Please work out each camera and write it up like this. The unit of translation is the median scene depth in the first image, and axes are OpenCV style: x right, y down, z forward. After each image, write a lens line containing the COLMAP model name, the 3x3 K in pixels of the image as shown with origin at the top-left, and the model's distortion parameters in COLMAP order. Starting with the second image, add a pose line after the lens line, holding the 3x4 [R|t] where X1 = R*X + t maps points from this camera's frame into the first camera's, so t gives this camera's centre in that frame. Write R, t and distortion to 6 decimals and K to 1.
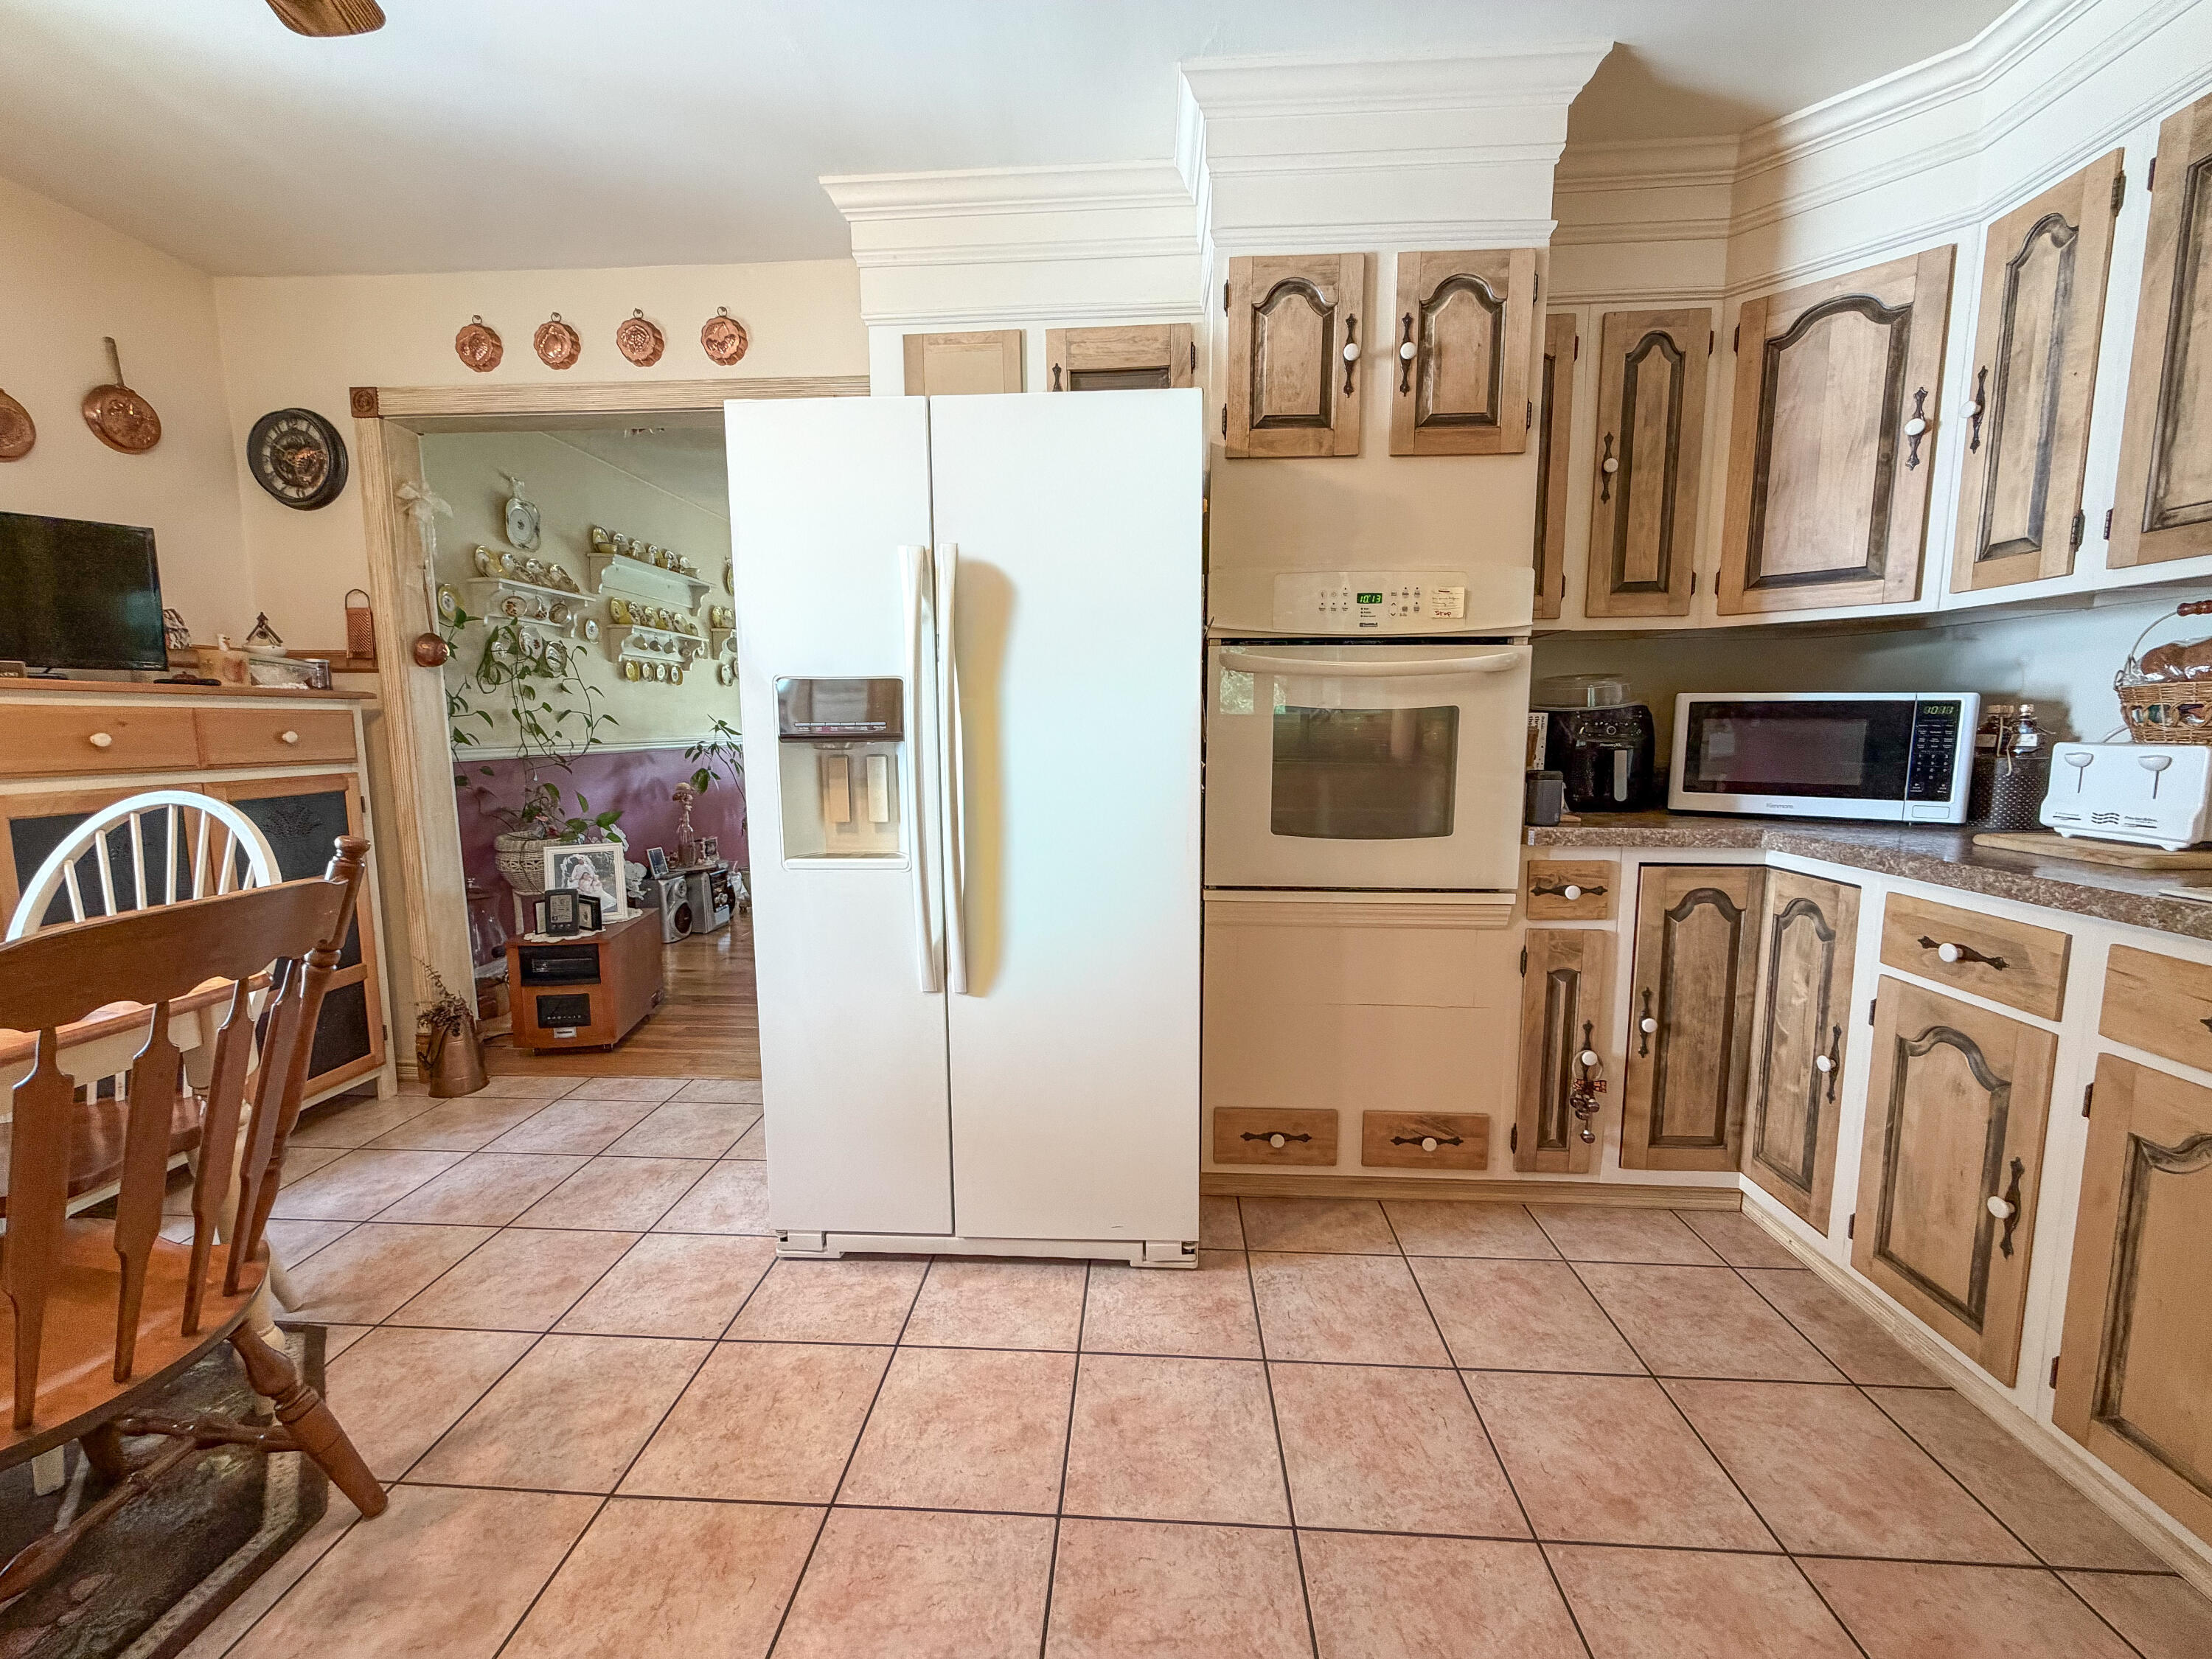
lens RADIAL K [[895.0, 0, 1106.0], [0, 895.0, 829.5], [0, 0, 1]] dist [-0.000993, 0.002956]
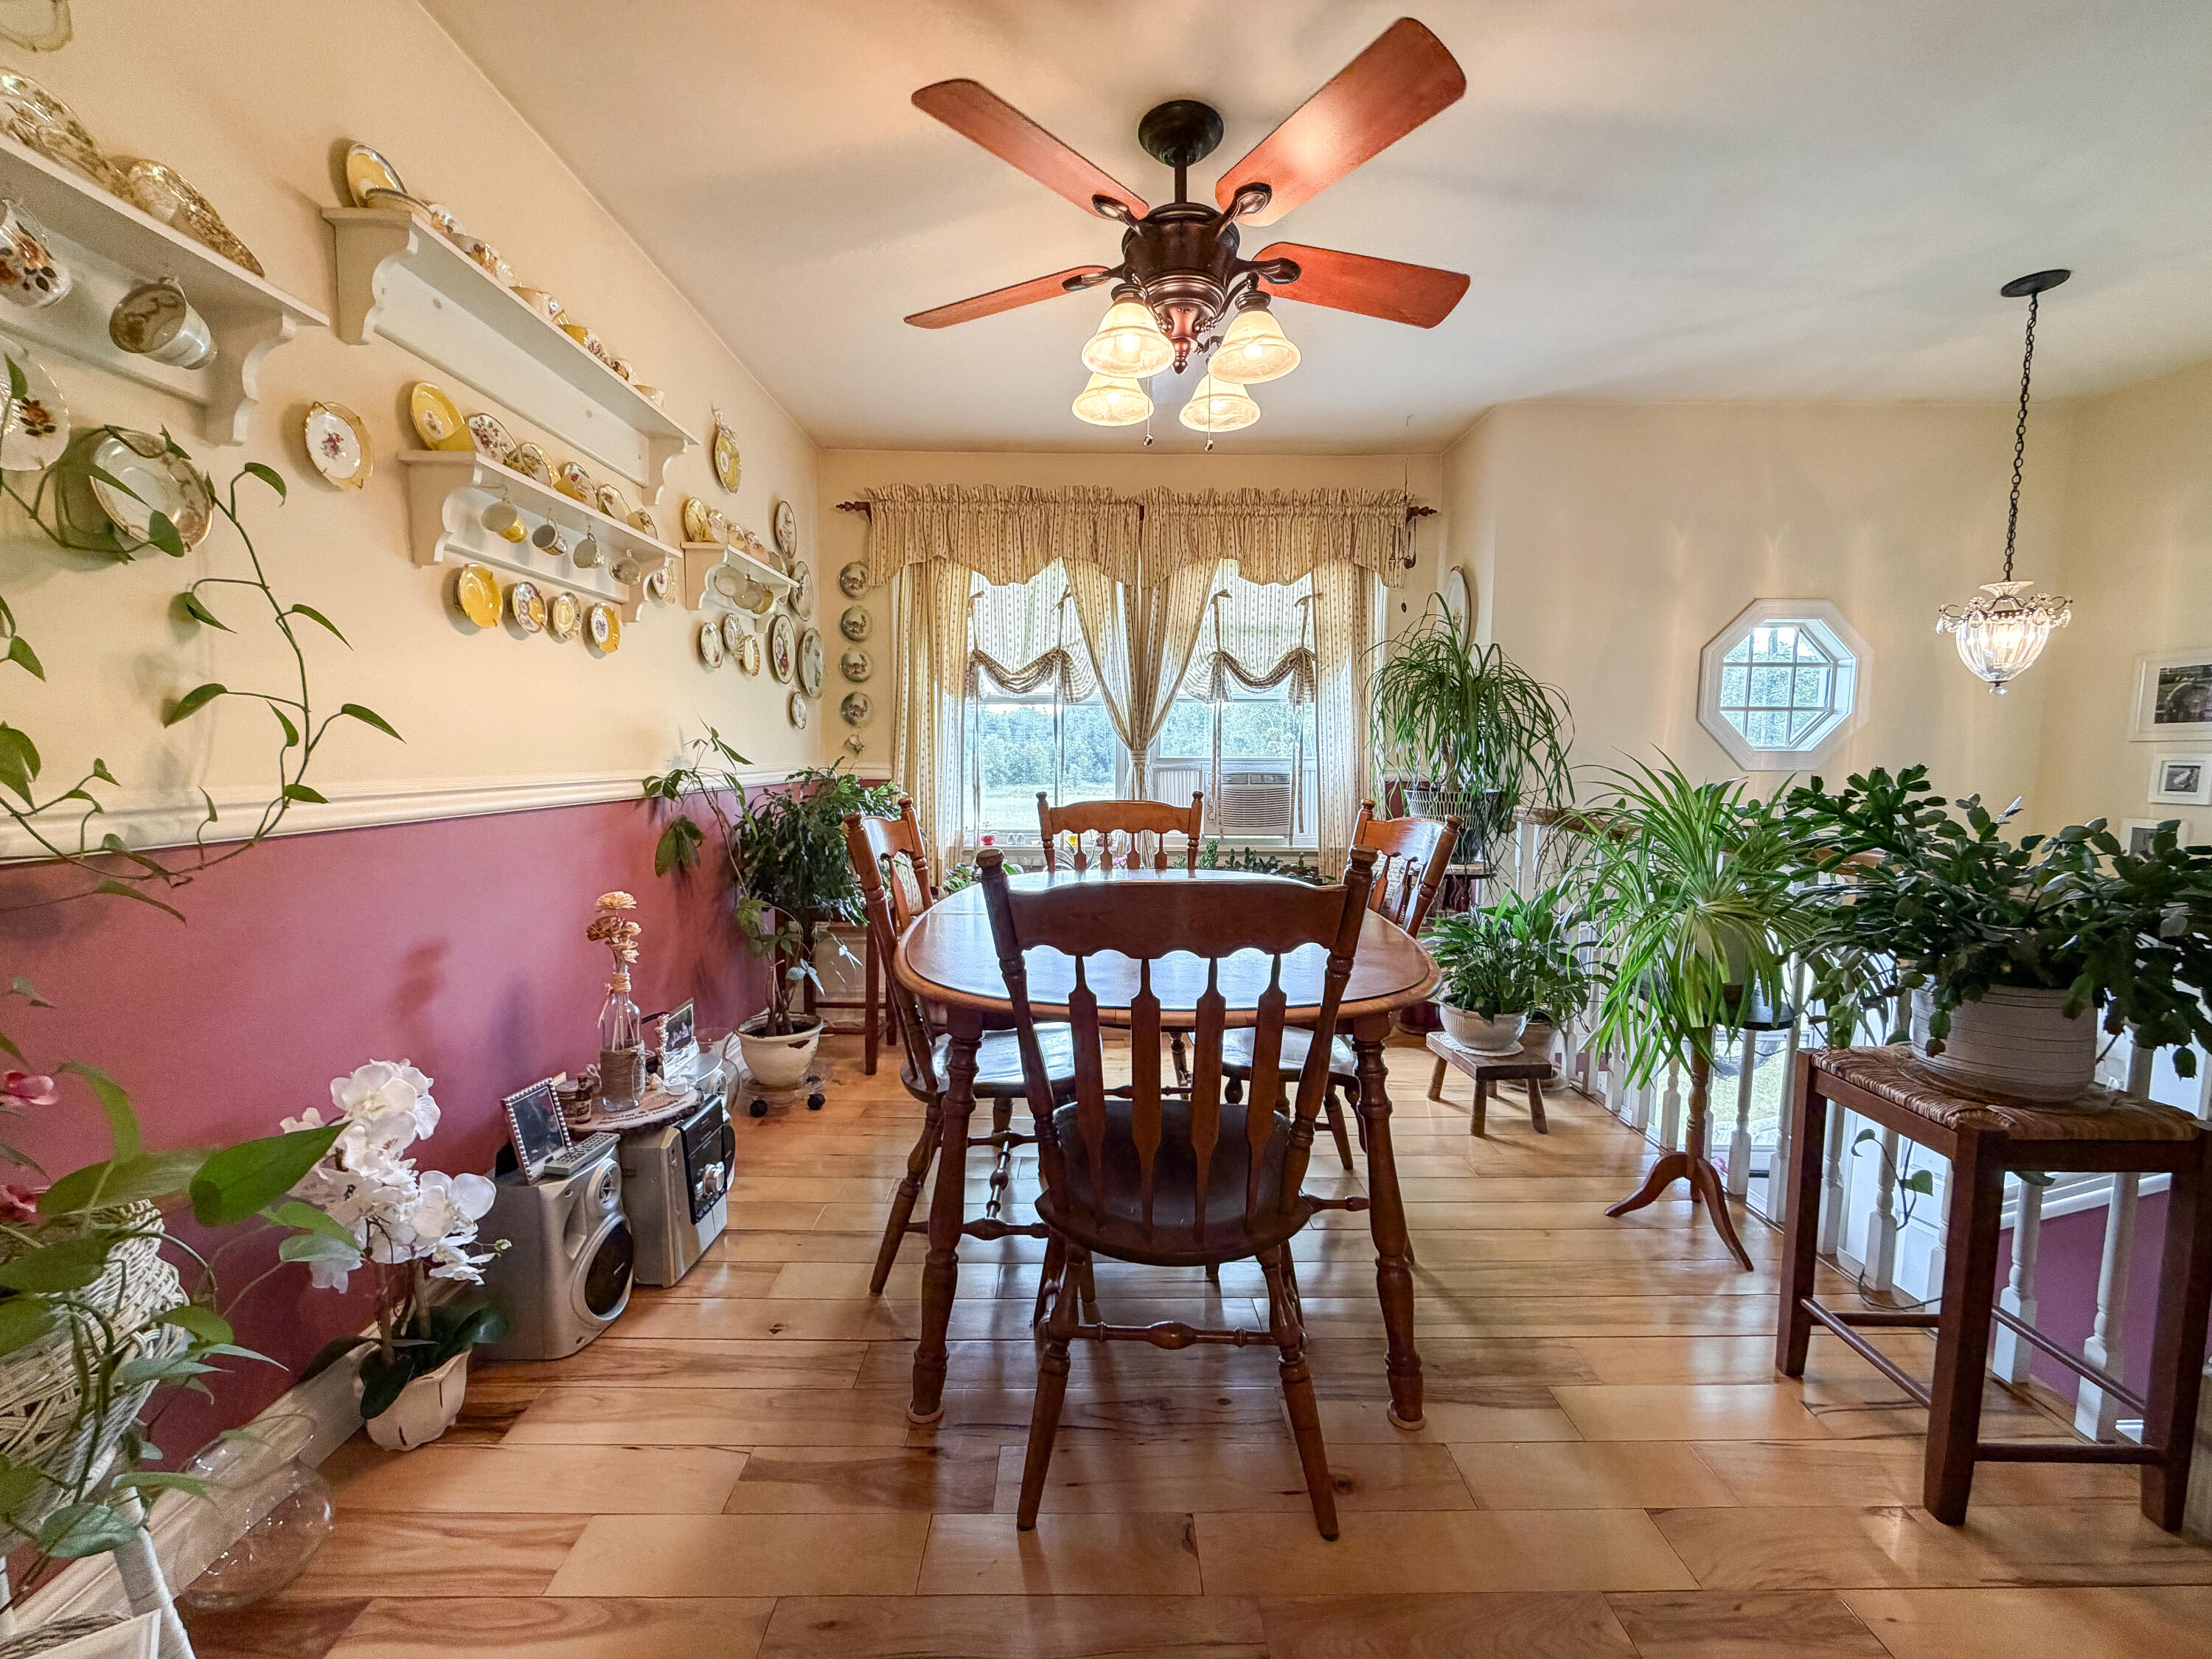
lens RADIAL K [[880.3, 0, 1100.1], [0, 880.3, 830.2], [0, 0, 1]] dist [-0.002351, -0.000335]
pose [[0.998198, 0.003924, 0.059885, -0.295266], [-0.002133, 0.999549, -0.029945, -0.070210], [-0.059975, 0.029764, 0.997756, 0.625602]]
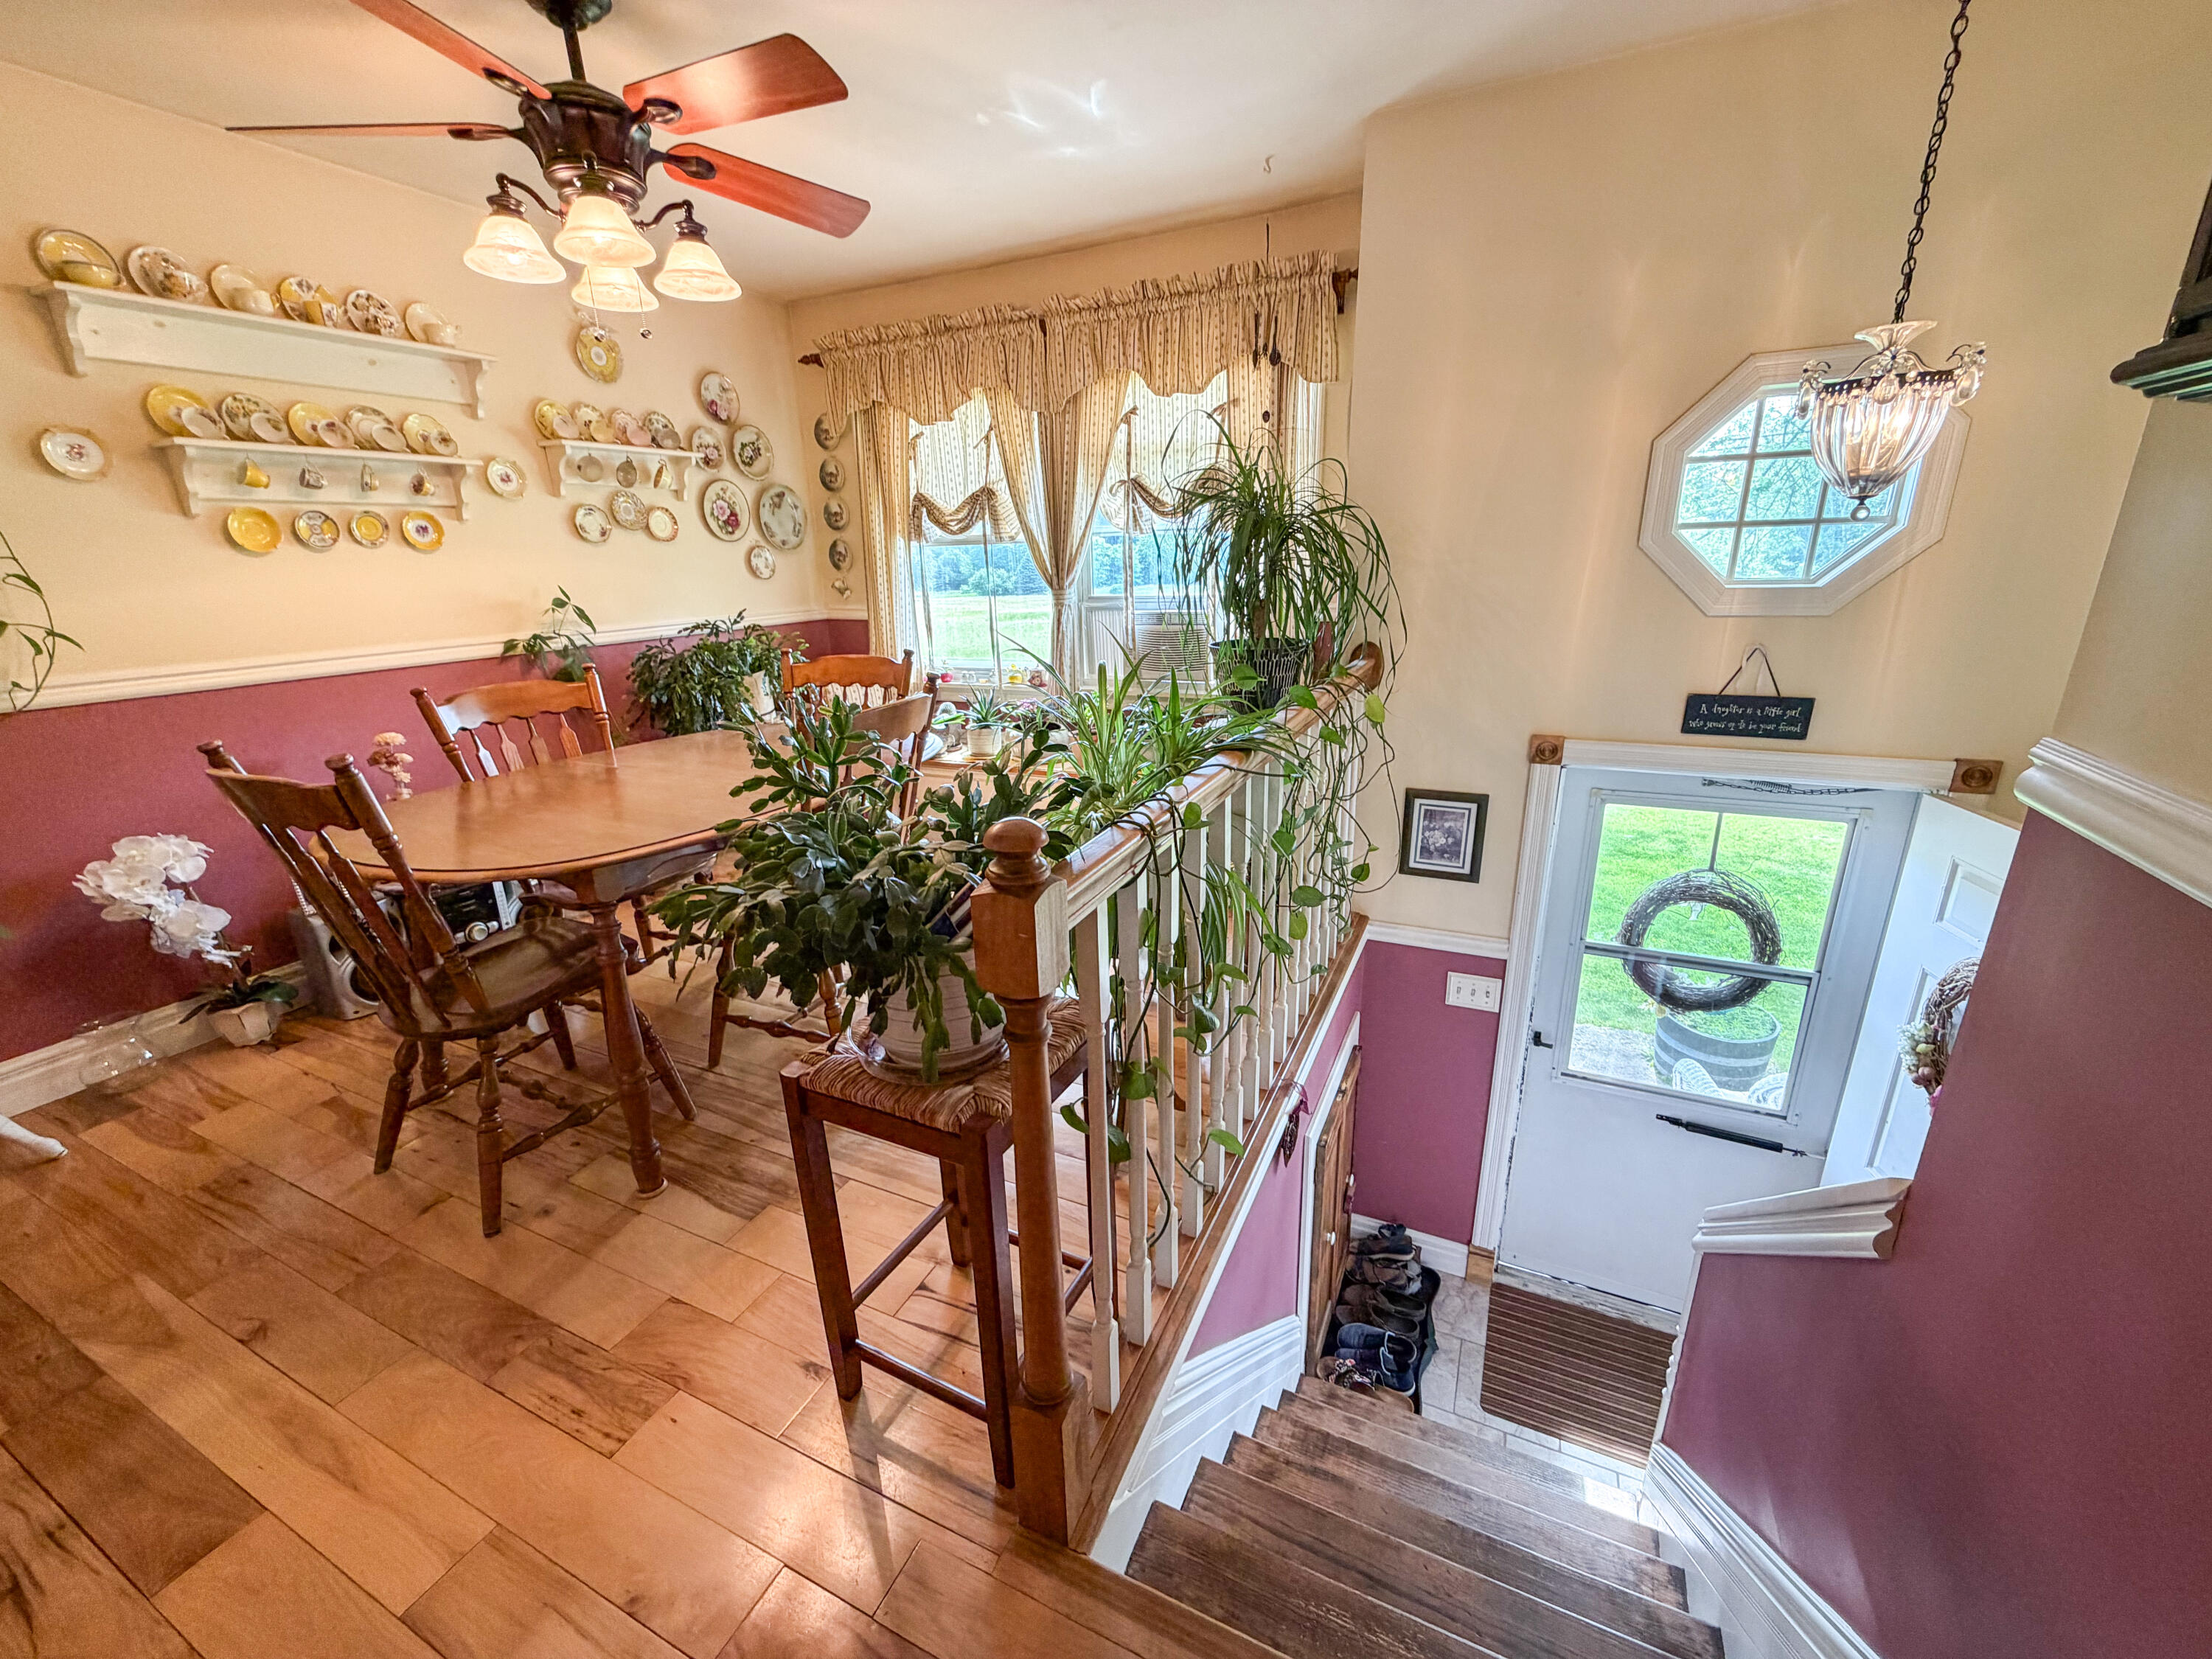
lens RADIAL K [[895.0, 0, 1106.0], [0, 895.0, 829.5], [0, 0, 1]] dist [-0.000993, 0.002956]
pose [[0.920073, 0.093836, -0.380344, 0.173434], [-0.020183, 0.980954, 0.193191, -0.114587], [0.391228, -0.170073, 0.904442, 0.678142]]
